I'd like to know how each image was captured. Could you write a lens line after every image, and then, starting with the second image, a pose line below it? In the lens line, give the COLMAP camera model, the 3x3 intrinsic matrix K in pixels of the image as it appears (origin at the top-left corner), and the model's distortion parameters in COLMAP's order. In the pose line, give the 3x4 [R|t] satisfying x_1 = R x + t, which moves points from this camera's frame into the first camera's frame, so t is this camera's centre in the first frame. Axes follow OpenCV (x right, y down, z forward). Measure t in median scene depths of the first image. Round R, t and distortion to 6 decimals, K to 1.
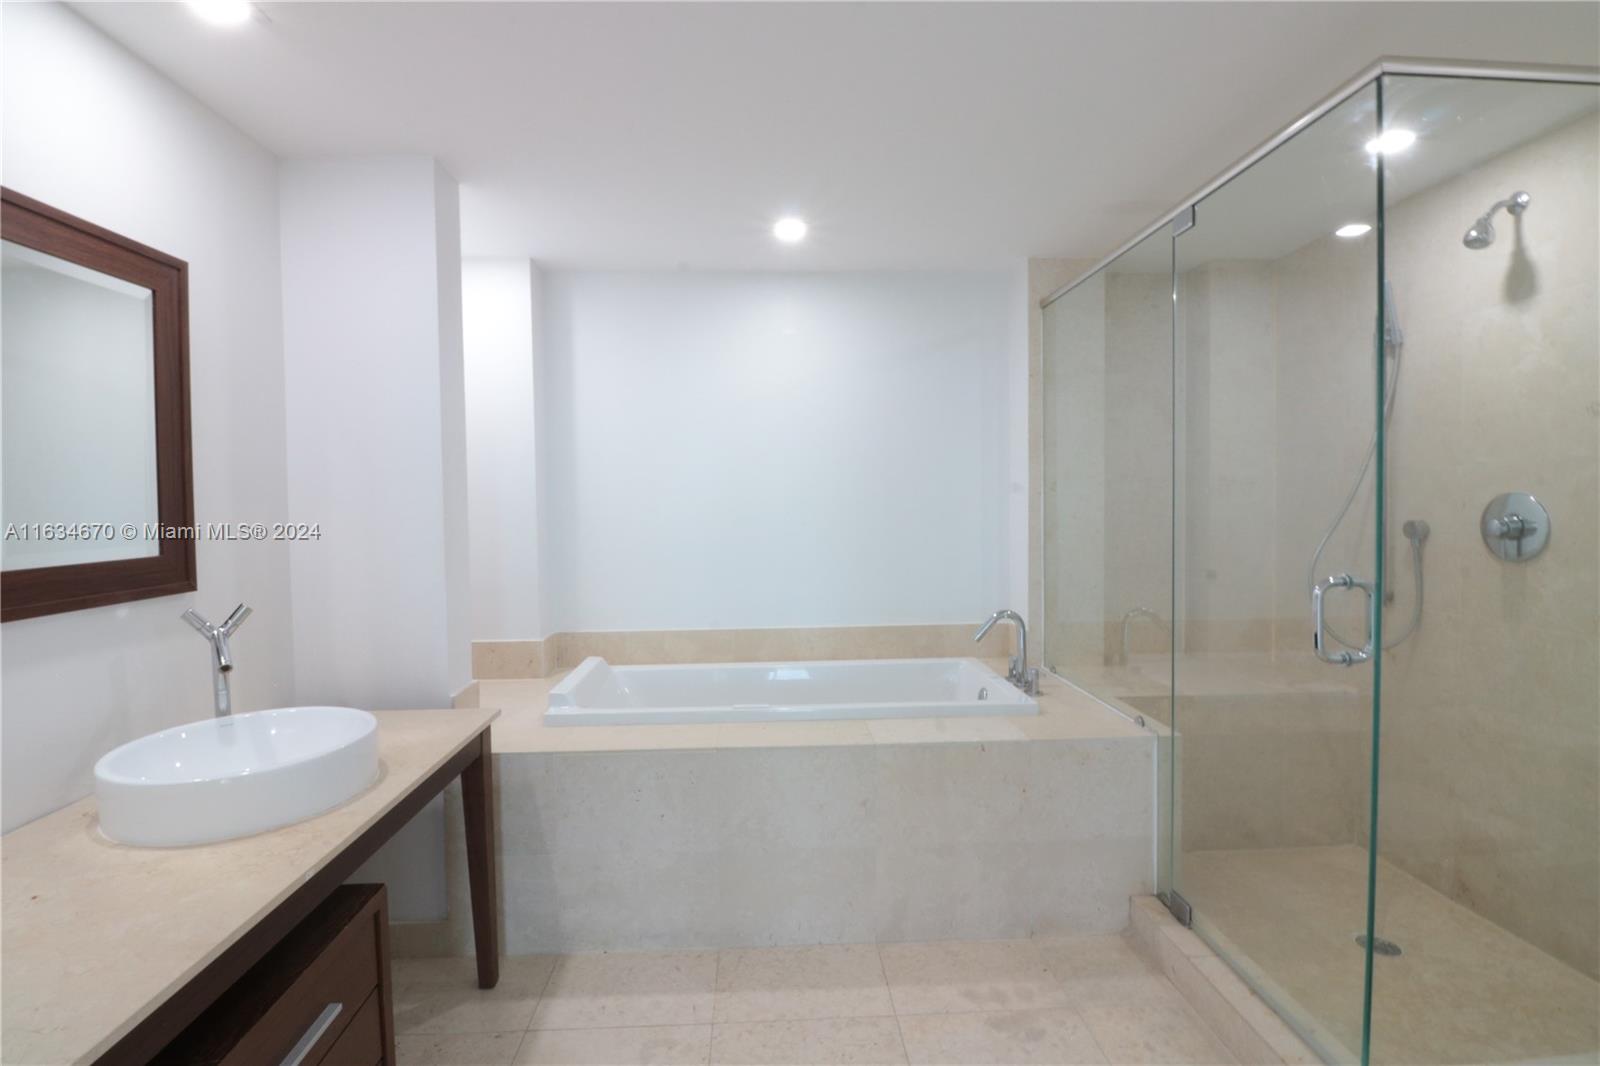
lens RADIAL K [[735.2, 0, 789.4], [0, 735.2, 524.6], [0, 0, 1]] dist [-0.004635, -0.011348]
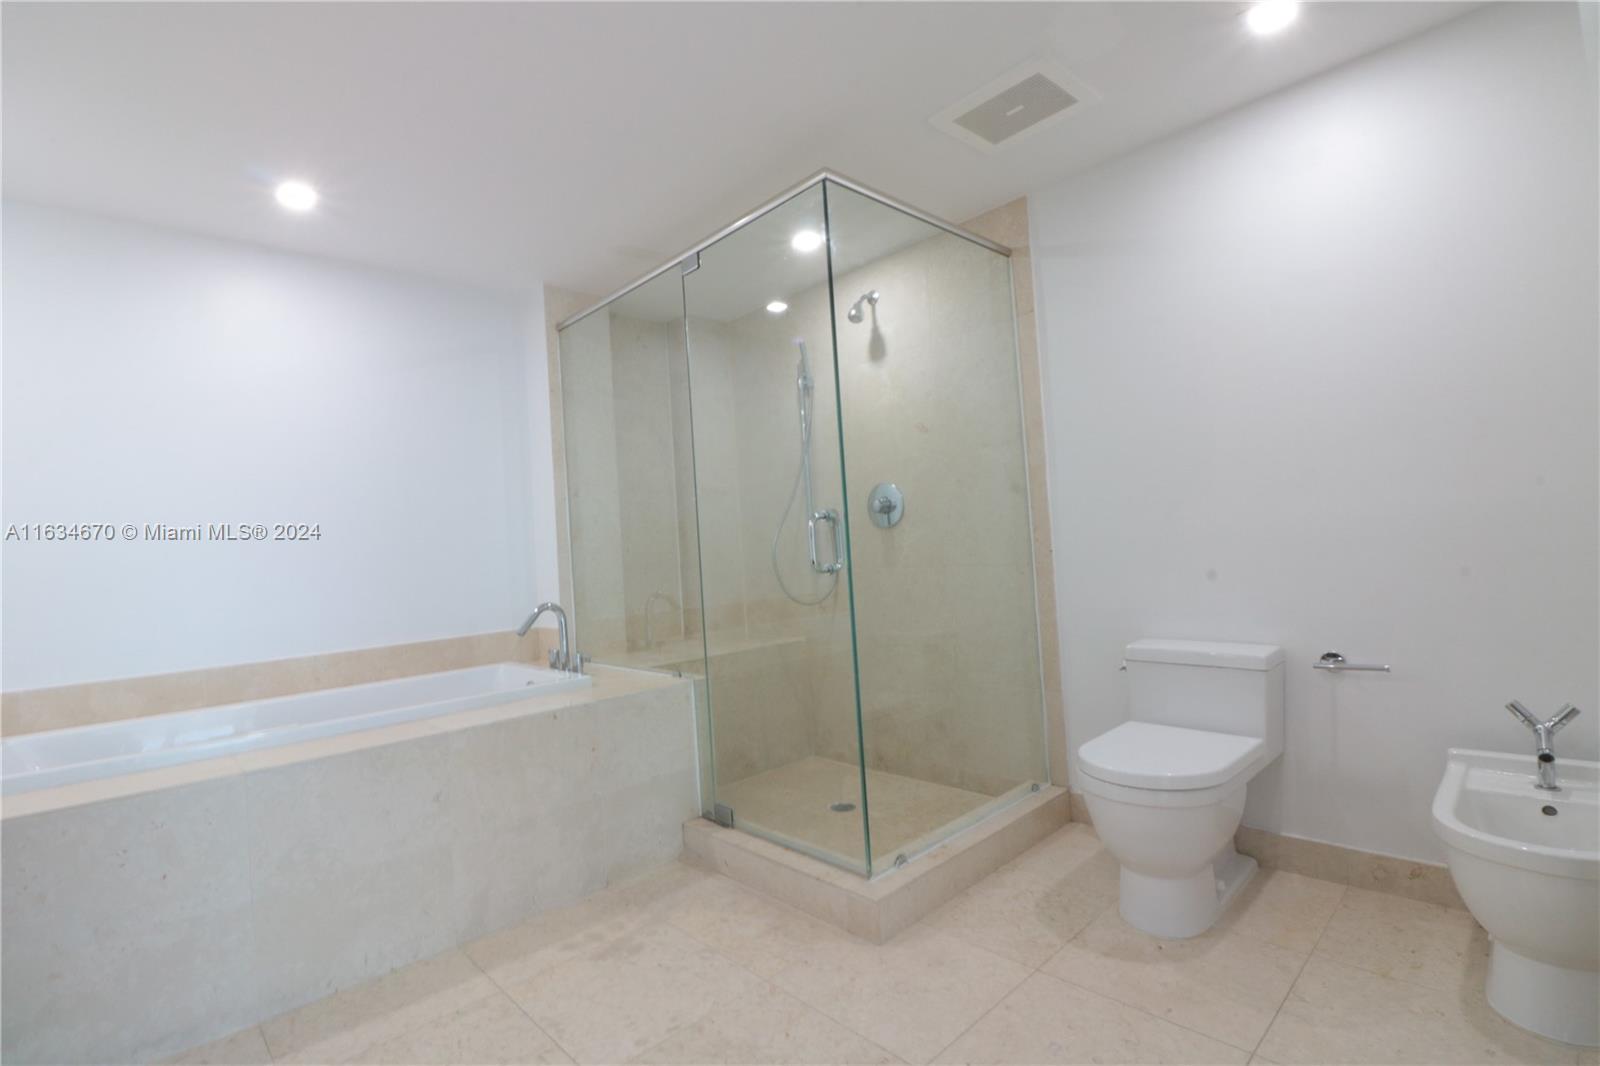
lens RADIAL K [[734.3, 0, 784.3], [0, 734.3, 525.9], [0, 0, 1]] dist [-0.012101, -0.004439]
pose [[0.758952, -0.015347, 0.650966, -0.169101], [0.072155, 0.995547, -0.060654, 0.124381], [-0.647137, 0.093004, 0.756680, -0.030416]]
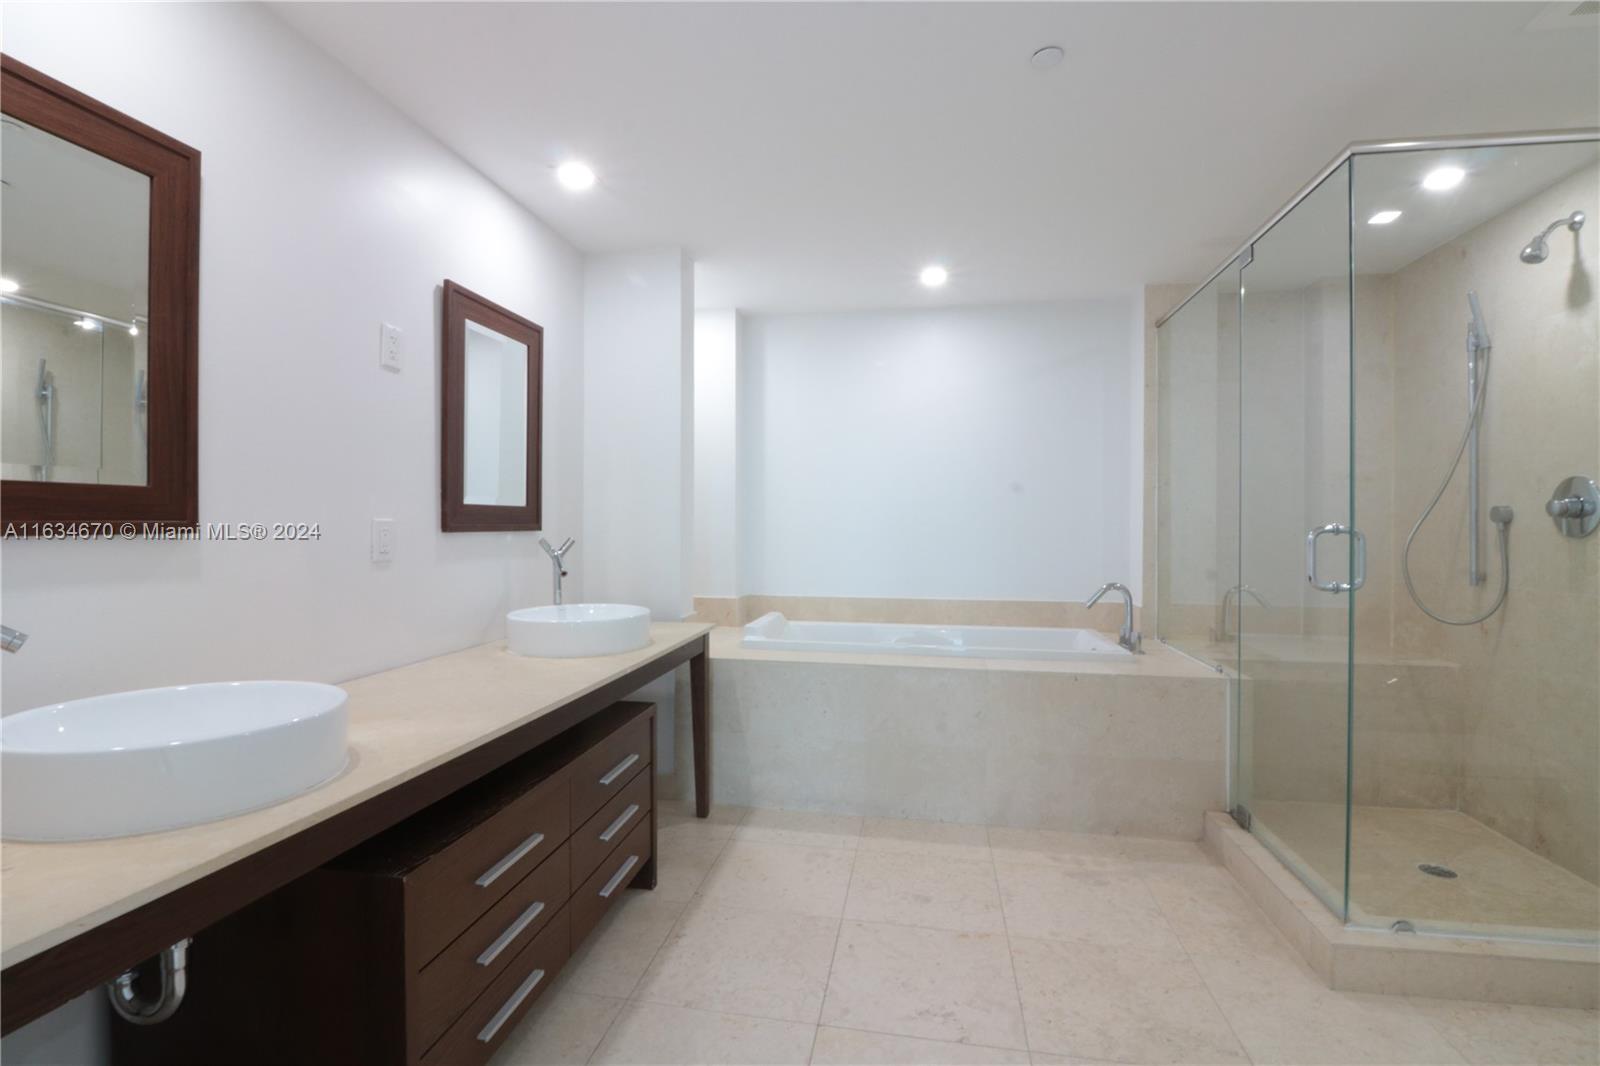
lens RADIAL K [[735.2, 0, 785.6], [0, 735.2, 526.5], [0, 0, 1]] dist [-0.004635, -0.011348]
pose [[0.972870, 0.016348, -0.230773, 0.067022], [-0.022830, 0.999416, -0.025443, 0.089229], [0.230223, 0.030022, 0.972675, -0.362262]]
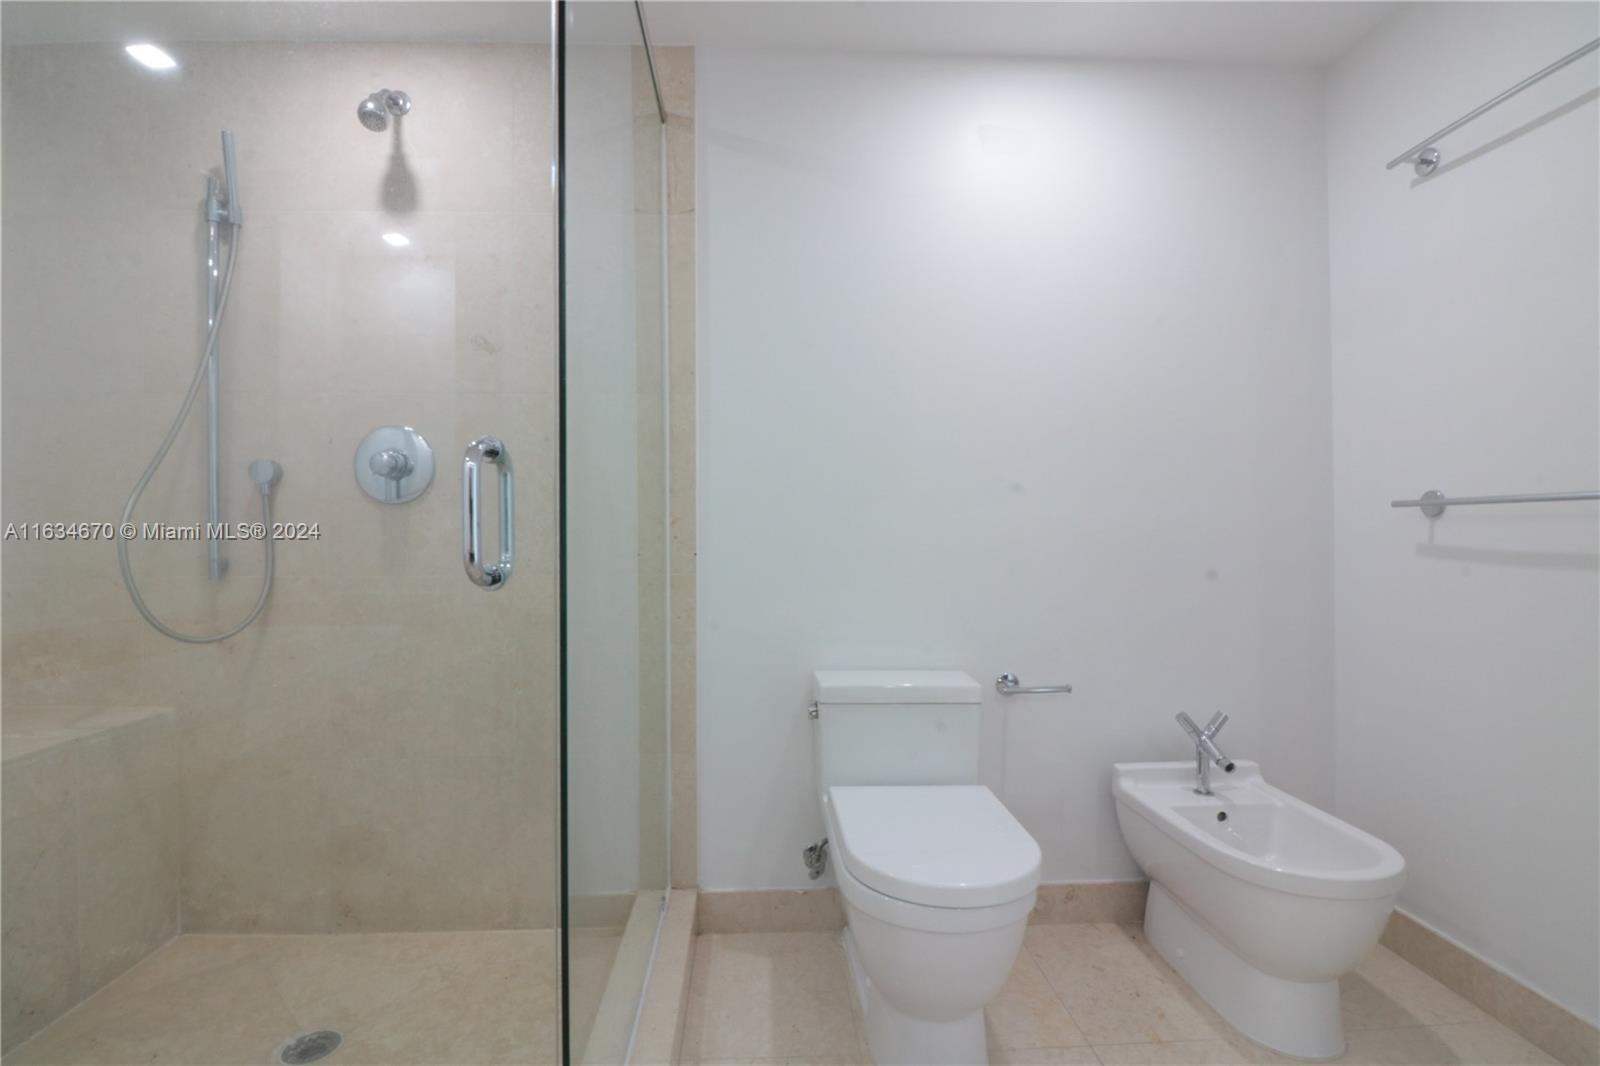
lens RADIAL K [[735.2, 0, 798.8], [0, 735.2, 530.7], [0, 0, 1]] dist [-0.004635, -0.011348]
pose [[-0.004082, 0.016826, 0.999850, 0.109827], [0.033945, 0.999285, -0.016678, 0.114038], [-0.999415, 0.033872, -0.004650, 0.514166]]
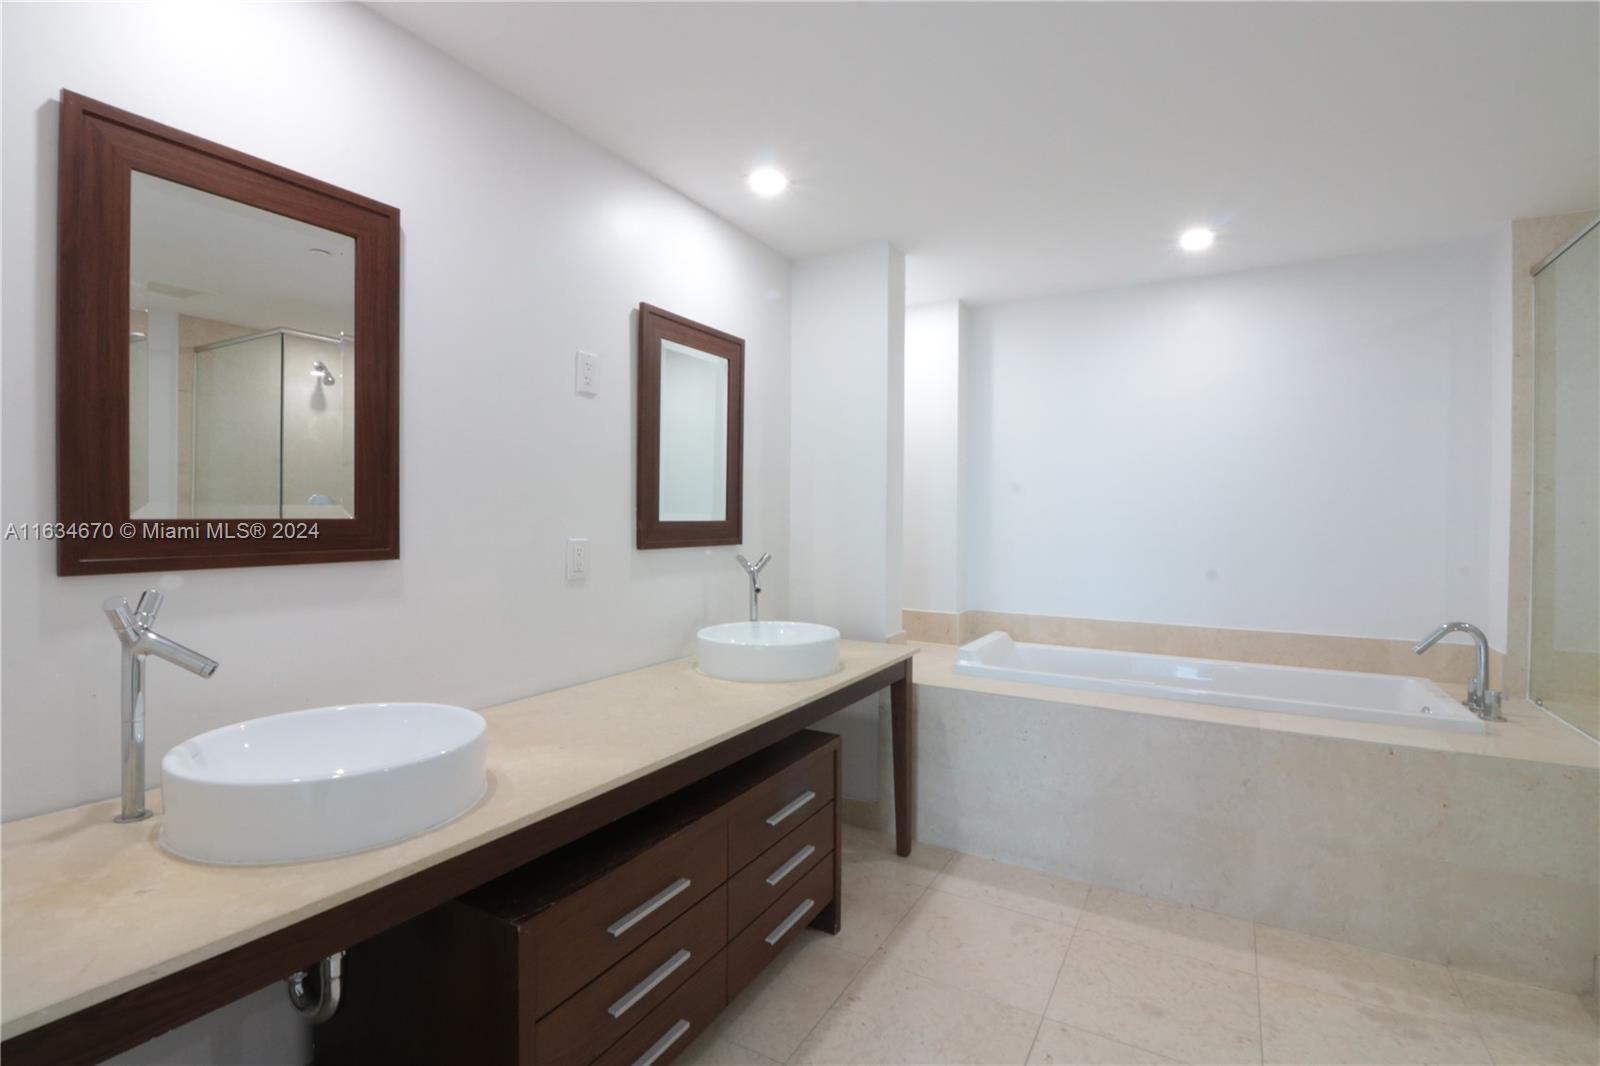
lens RADIAL K [[735.2, 0, 785.8], [0, 735.2, 523.9], [0, 0, 1]] dist [-0.004635, -0.011348]
pose [[0.836988, 0.024690, -0.546664, 0.117640], [-0.036269, 0.999288, -0.010399, 0.047818], [0.546018, 0.028531, 0.837287, -0.239029]]
